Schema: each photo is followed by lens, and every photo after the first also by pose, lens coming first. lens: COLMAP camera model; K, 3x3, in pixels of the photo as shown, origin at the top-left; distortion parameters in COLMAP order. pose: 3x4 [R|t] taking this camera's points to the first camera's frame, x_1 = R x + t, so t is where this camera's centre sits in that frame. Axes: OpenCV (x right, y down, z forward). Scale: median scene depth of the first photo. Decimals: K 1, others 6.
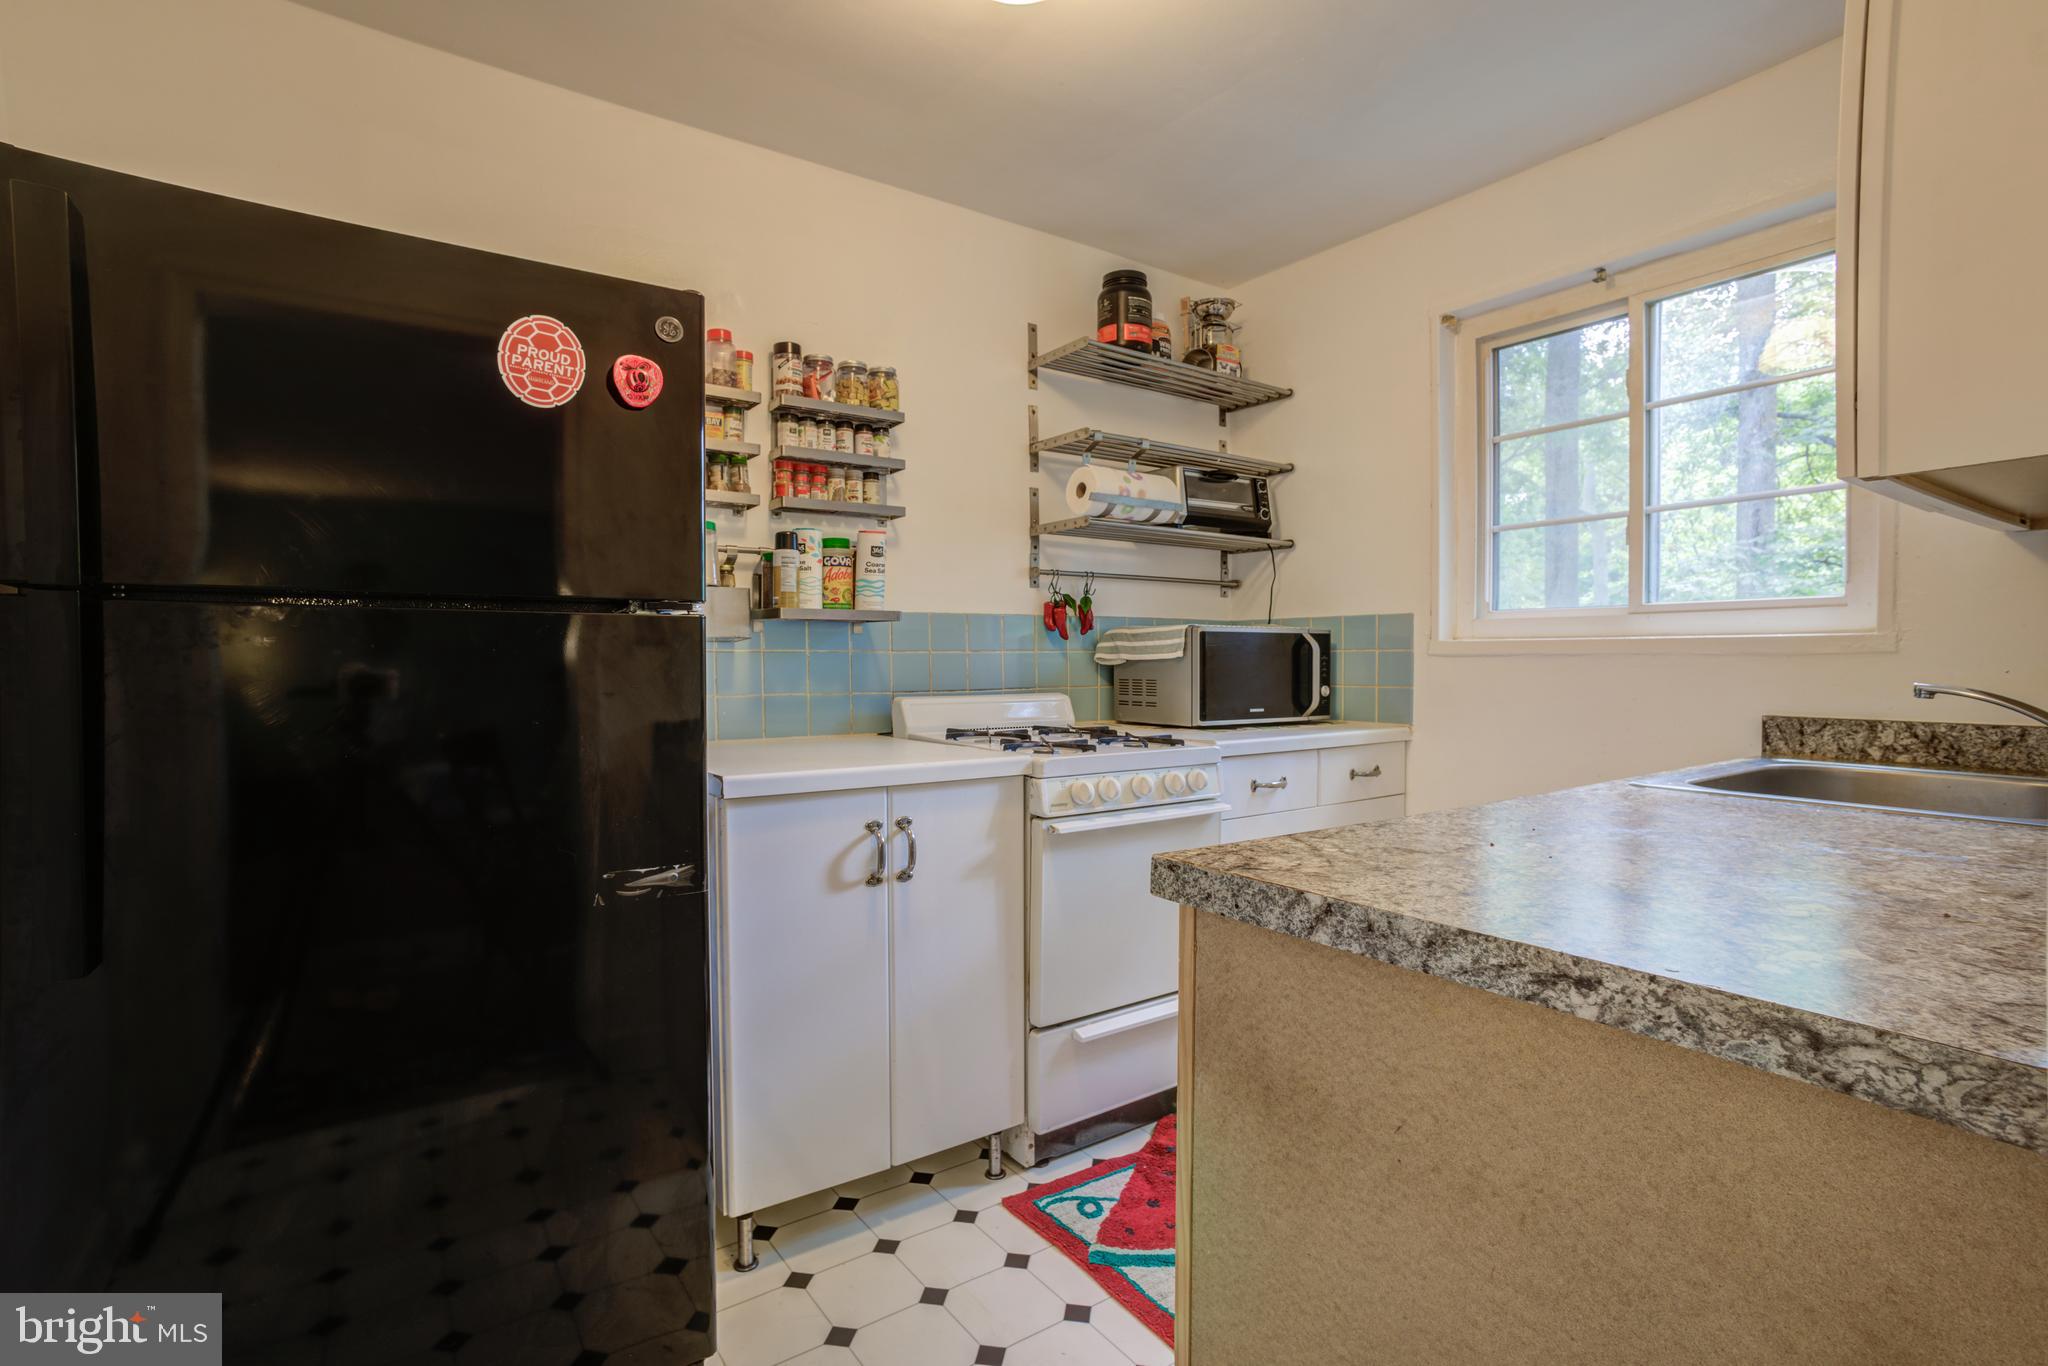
lens RADIAL K [[878.1, 0, 990.4], [0, 878.1, 679.1], [0, 0, 1]] dist [-0.066026, 0.035351]
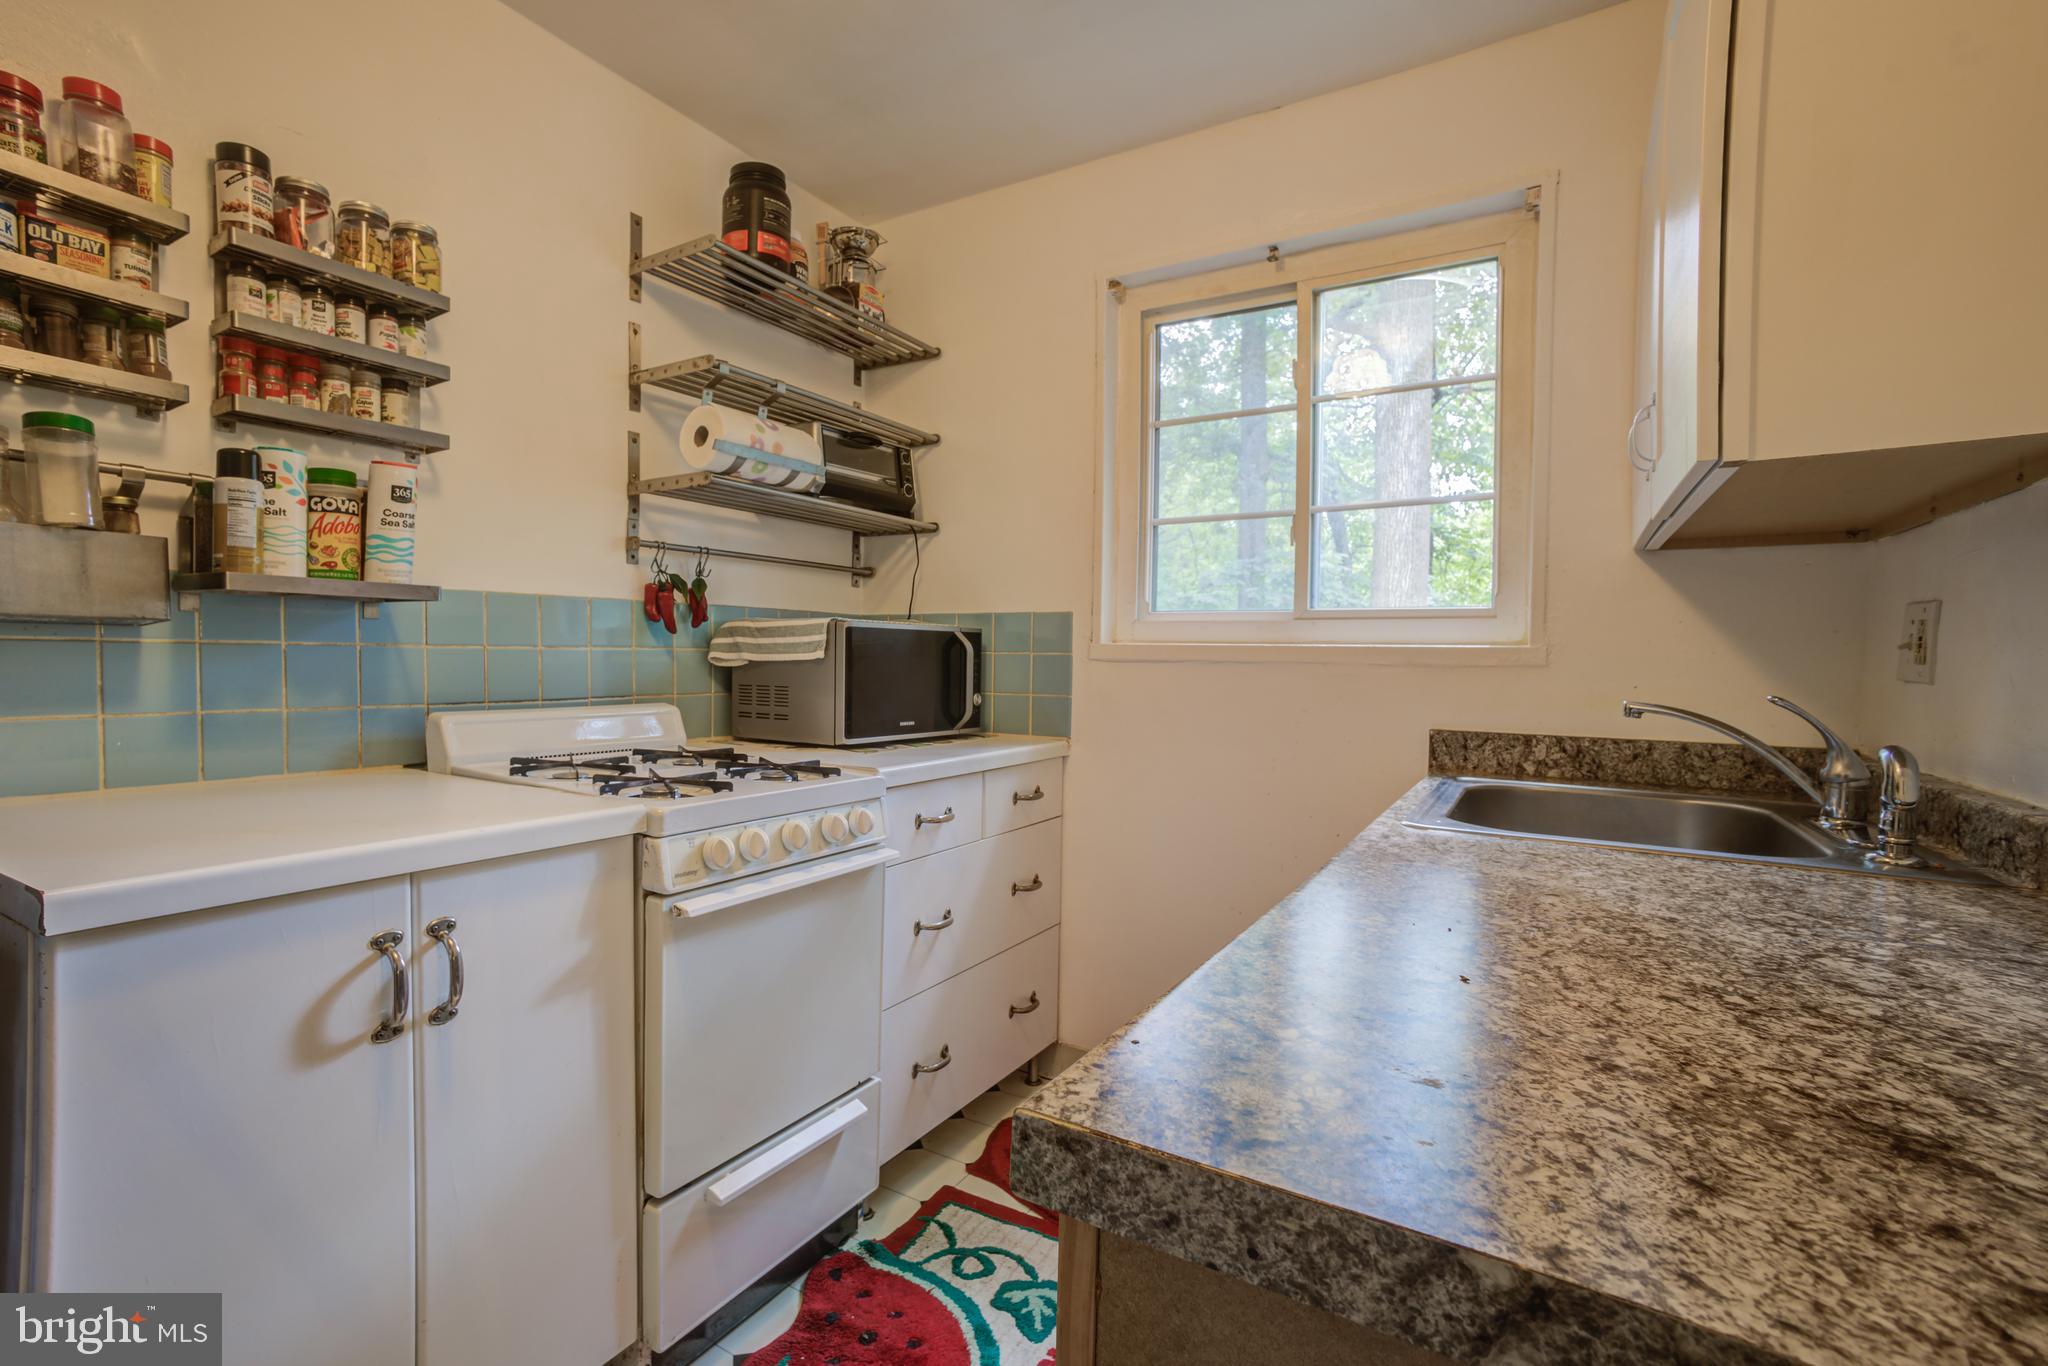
lens RADIAL K [[979.6, 0, 904.2], [0, 979.6, 687.0], [0, 0, 1]] dist [-0.080861, 0.060049]
pose [[0.942013, 0.004966, 0.335541, -0.013899], [-0.007924, 0.999941, 0.007449, -0.008351], [-0.335484, -0.009676, 0.941996, 0.178191]]
